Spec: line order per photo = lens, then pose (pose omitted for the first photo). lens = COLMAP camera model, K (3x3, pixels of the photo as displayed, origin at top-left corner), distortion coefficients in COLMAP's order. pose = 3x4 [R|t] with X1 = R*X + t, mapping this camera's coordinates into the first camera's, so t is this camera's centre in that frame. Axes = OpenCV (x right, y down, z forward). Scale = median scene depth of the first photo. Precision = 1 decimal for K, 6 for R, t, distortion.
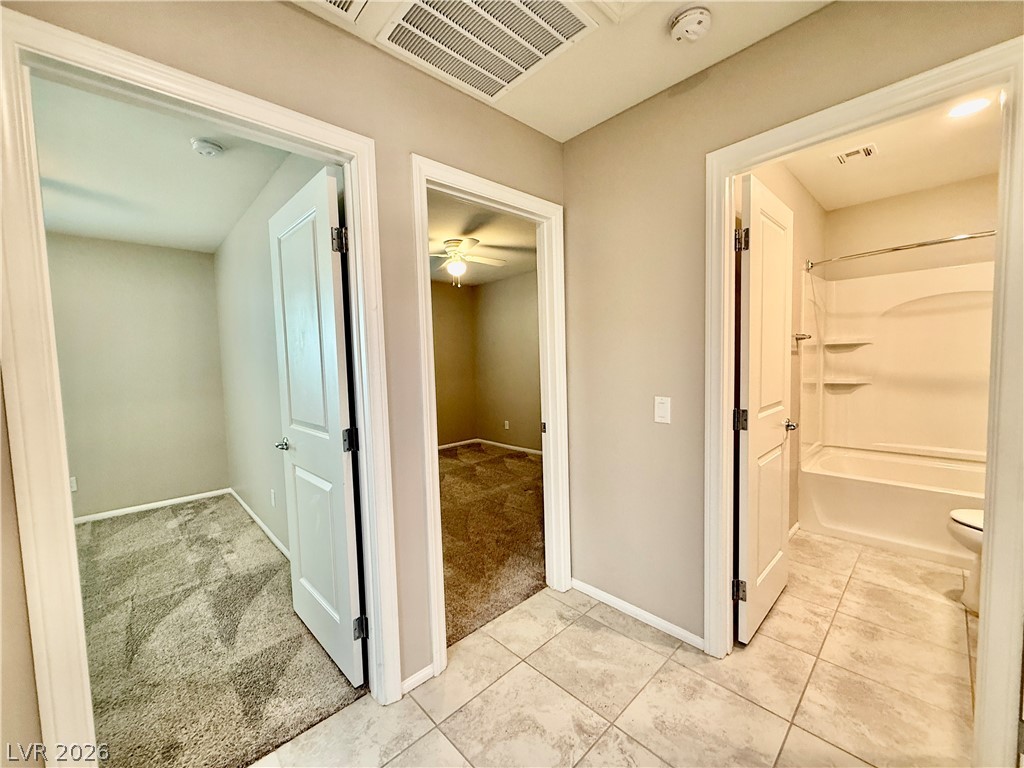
lens RADIAL K [[408.8, 0, 506.7], [0, 408.8, 386.5], [0, 0, 1]] dist [0.011006, -0.000137]
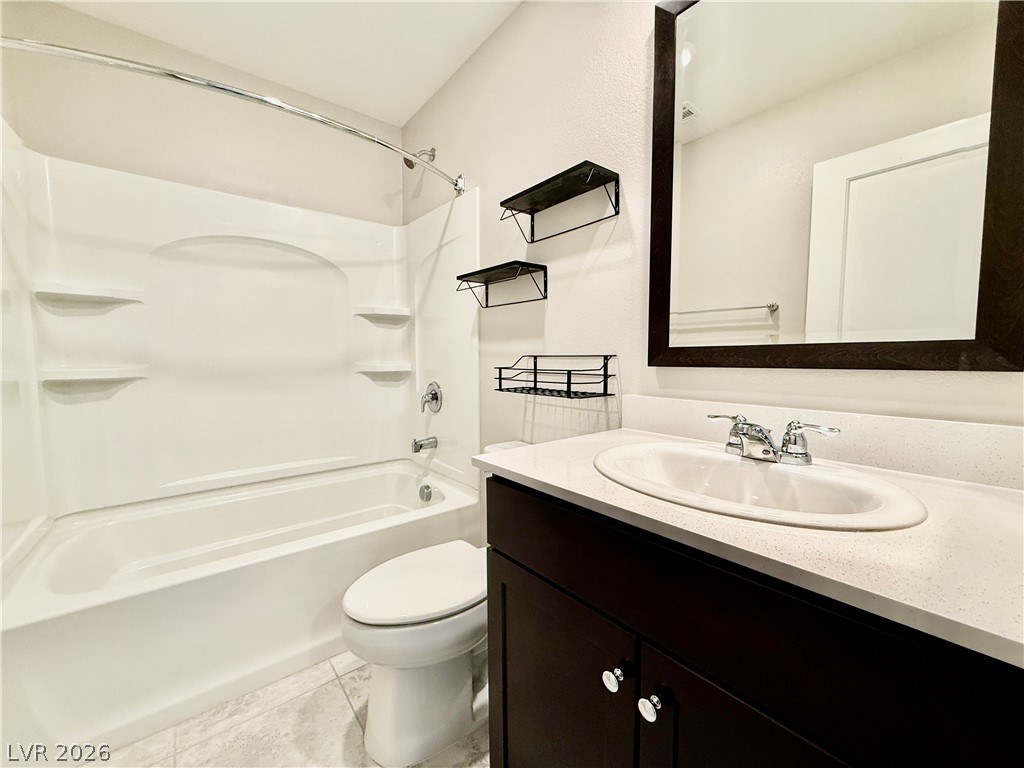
lens RADIAL K [[408.8, 0, 504.2], [0, 408.8, 384.8], [0, 0, 1]] dist [0.011006, -0.000137]
pose [[0.075465, -0.047508, 0.996016, 0.363384], [0.056923, 0.997441, 0.043263, 0.005851], [-0.995522, 0.053431, 0.077976, 0.468791]]
